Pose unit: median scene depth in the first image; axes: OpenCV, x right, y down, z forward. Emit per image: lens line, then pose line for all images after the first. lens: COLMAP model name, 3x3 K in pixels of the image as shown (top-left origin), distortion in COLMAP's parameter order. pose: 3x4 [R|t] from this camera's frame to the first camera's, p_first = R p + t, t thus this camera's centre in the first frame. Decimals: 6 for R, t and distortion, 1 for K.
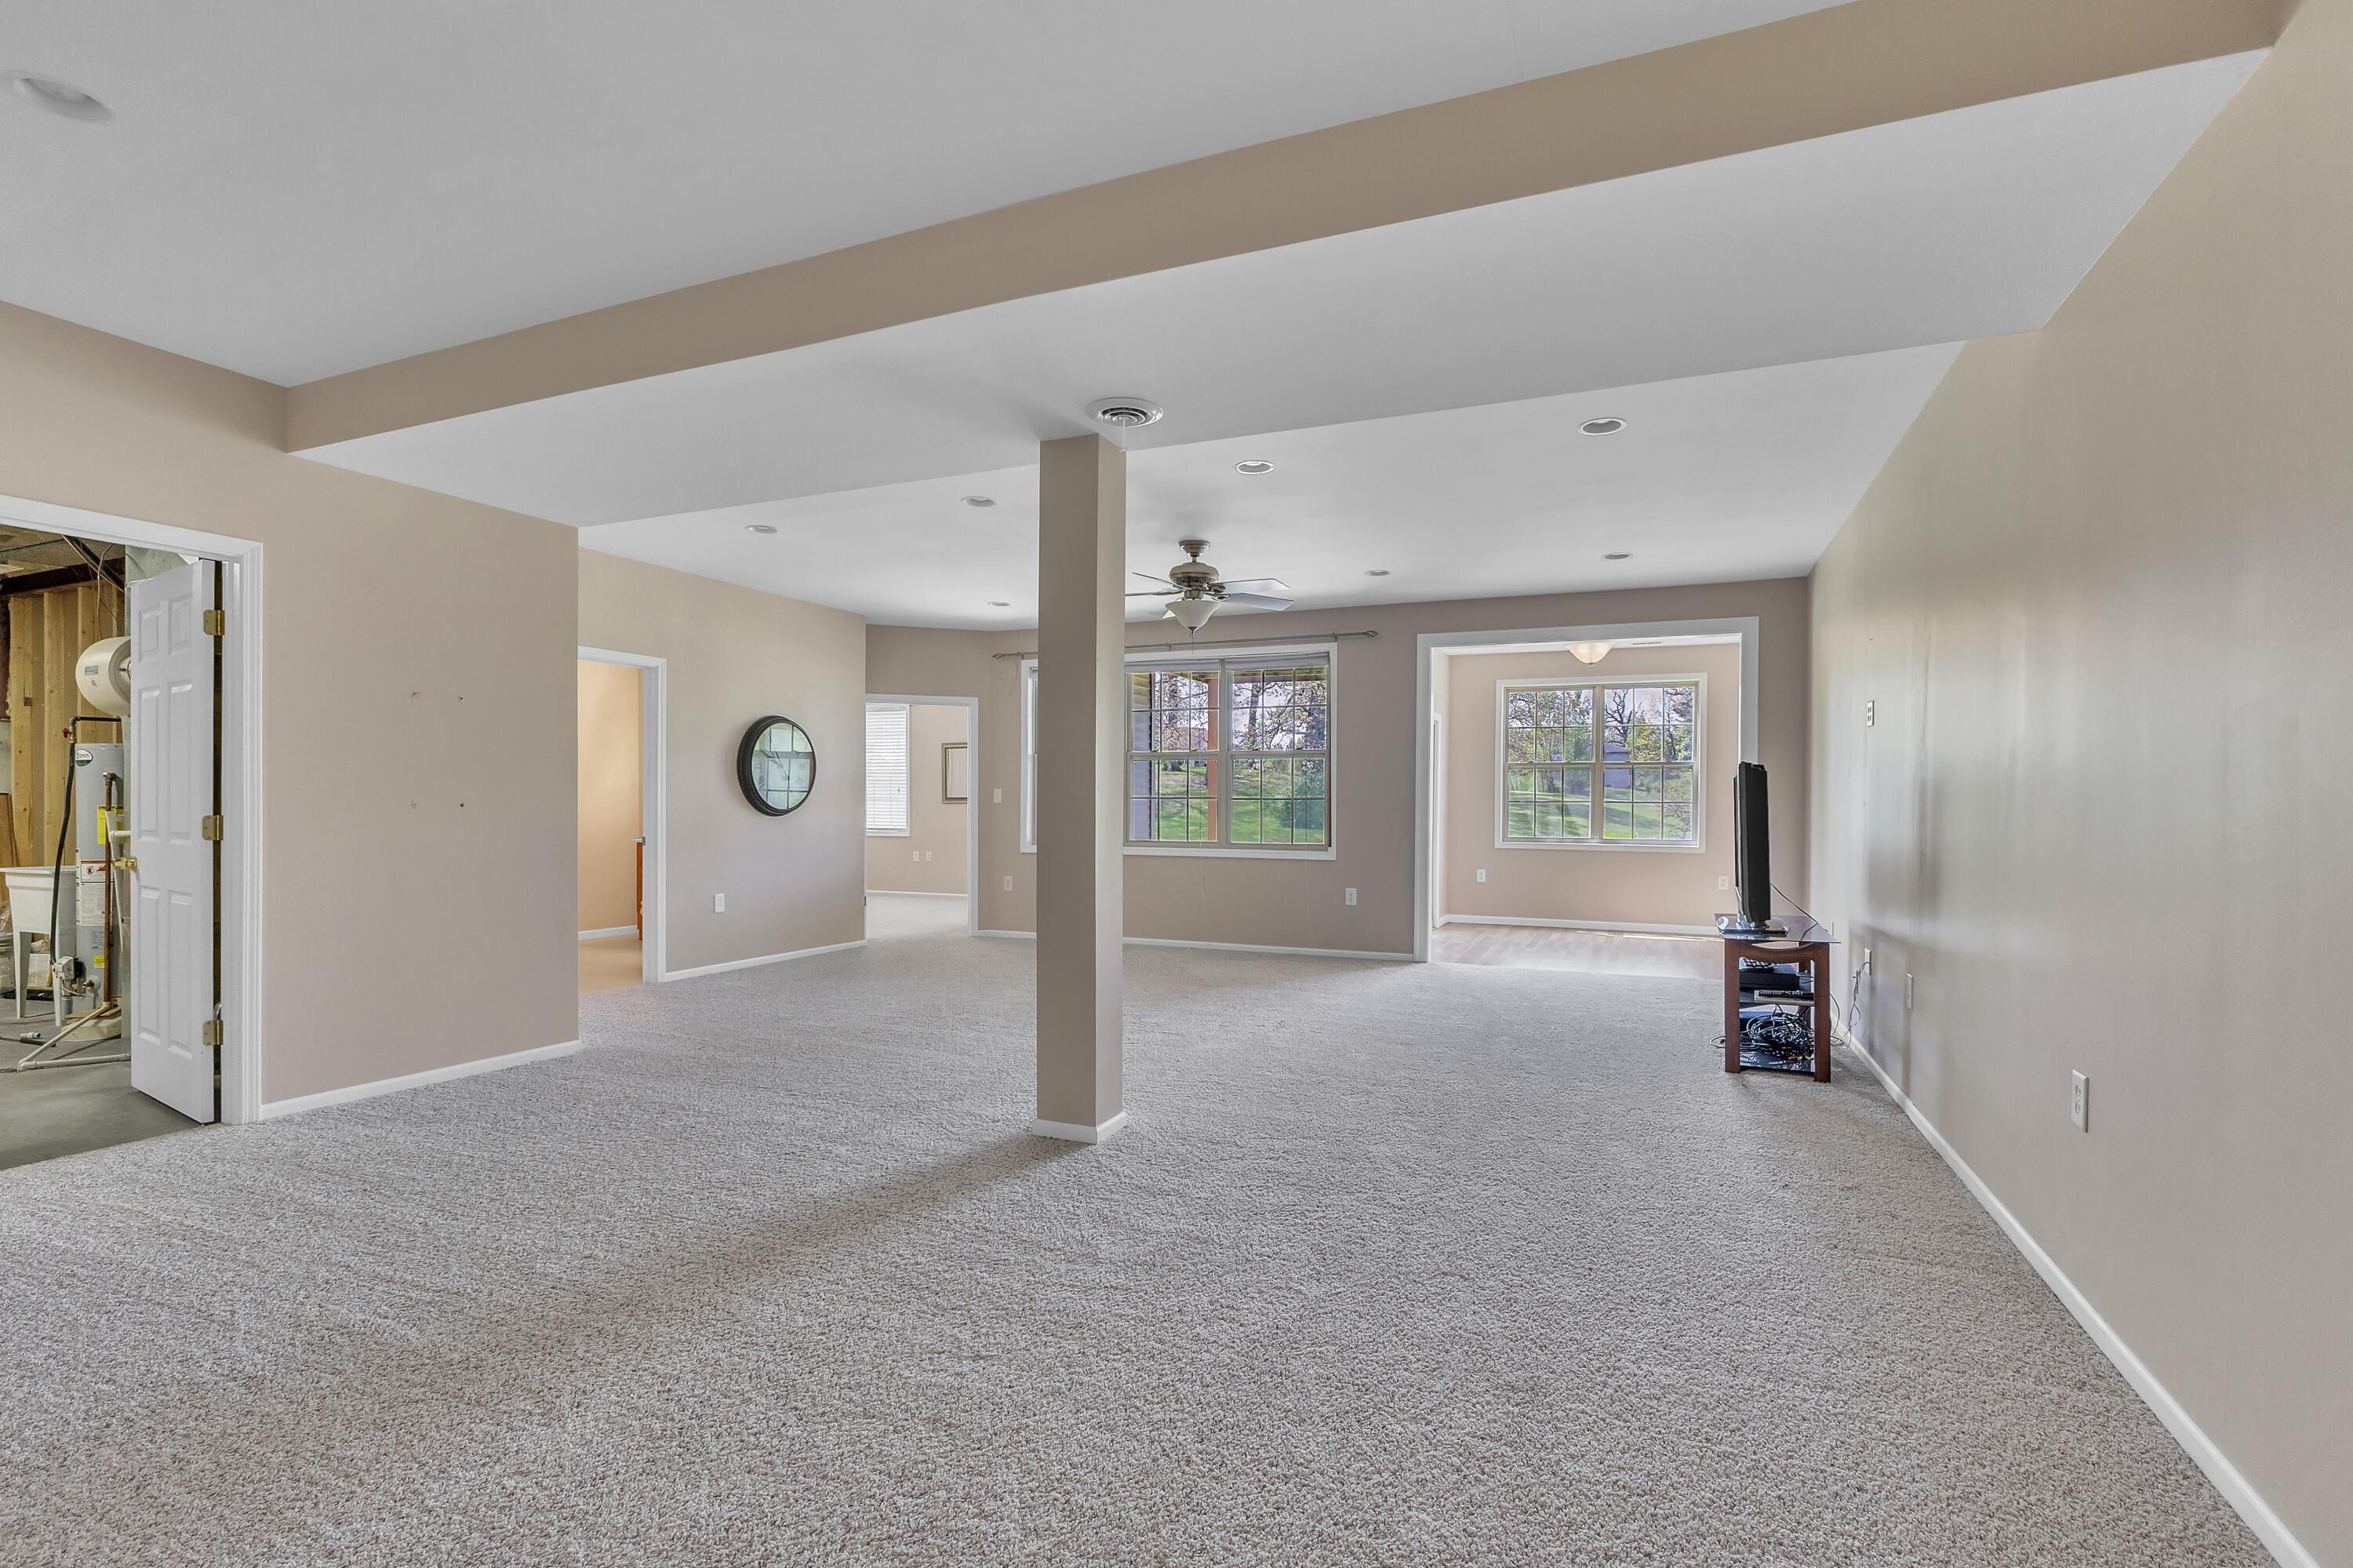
lens RADIAL K [[1125.7, 0, 1148.4], [0, 1125.7, 739.0], [0, 0, 1]] dist [-0.001314, -0.000611]
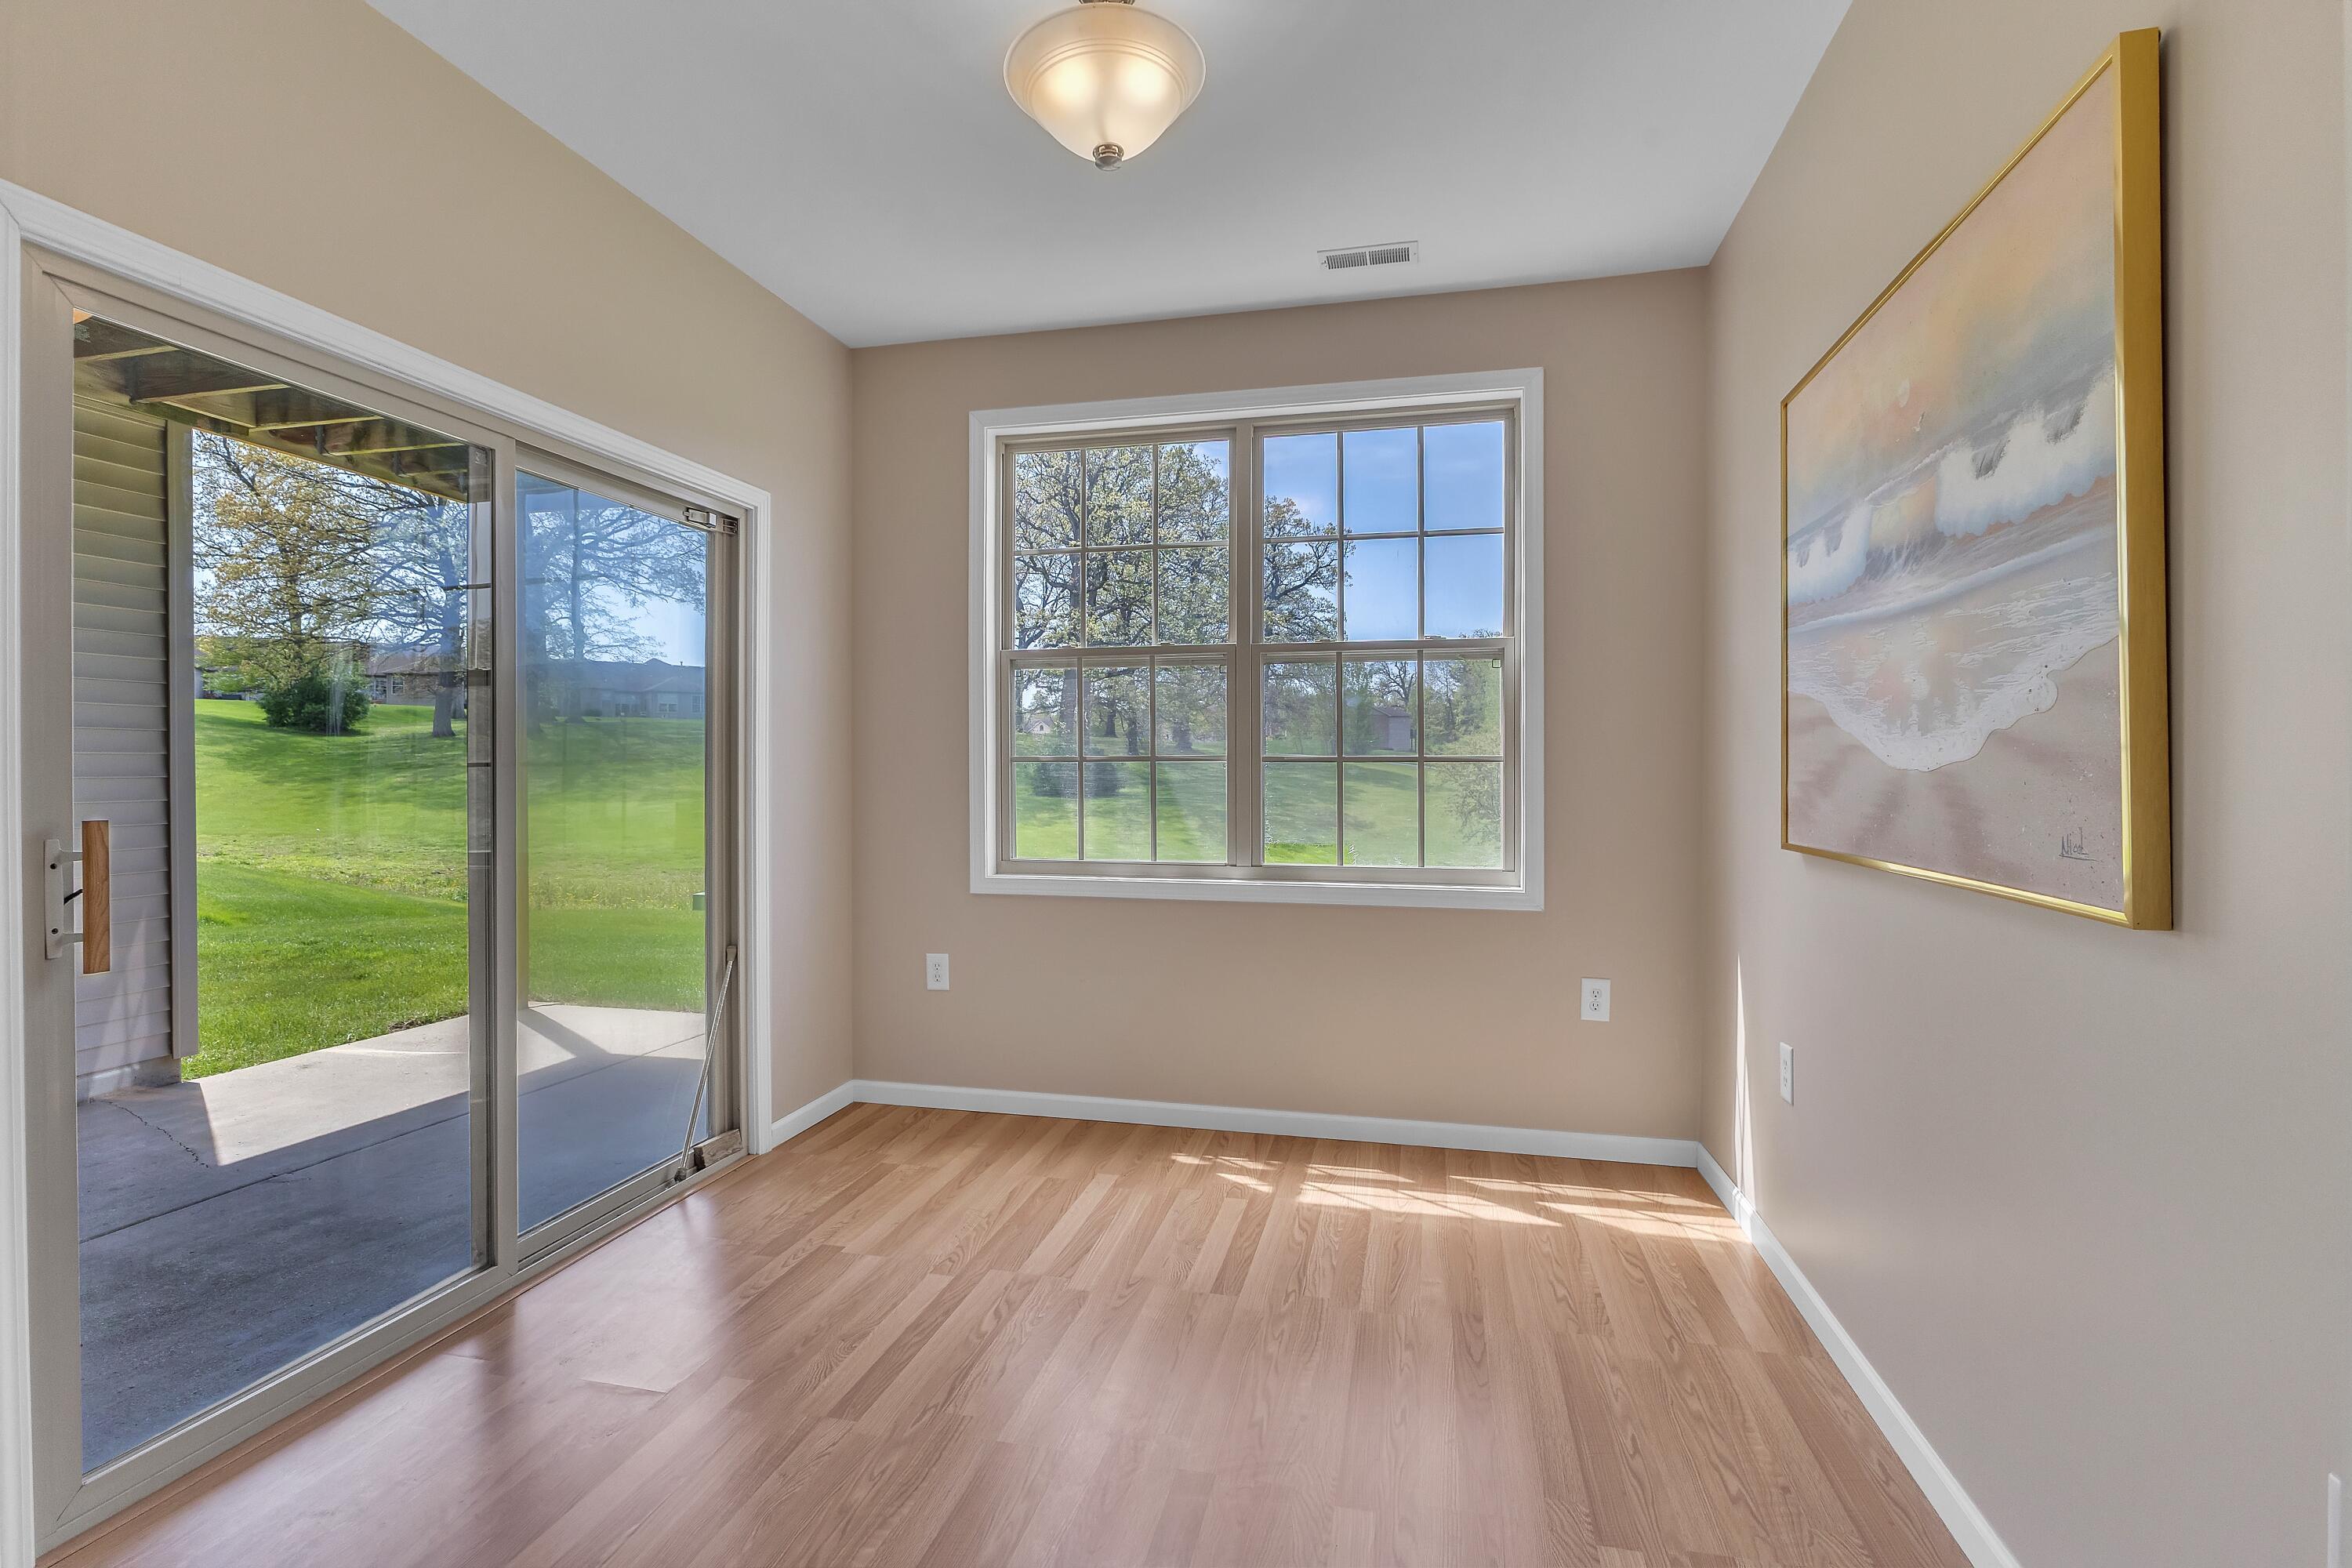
lens RADIAL K [[1093.0, 0, 1175.4], [0, 1093.0, 770.9], [0, 0, 1]] dist [-0.000738, -0.001009]
pose [[0.981513, -0.008702, 0.191197, 0.304340], [-0.002993, 0.998146, 0.060794, 0.037015], [-0.191371, -0.060243, 0.979667, 0.648691]]
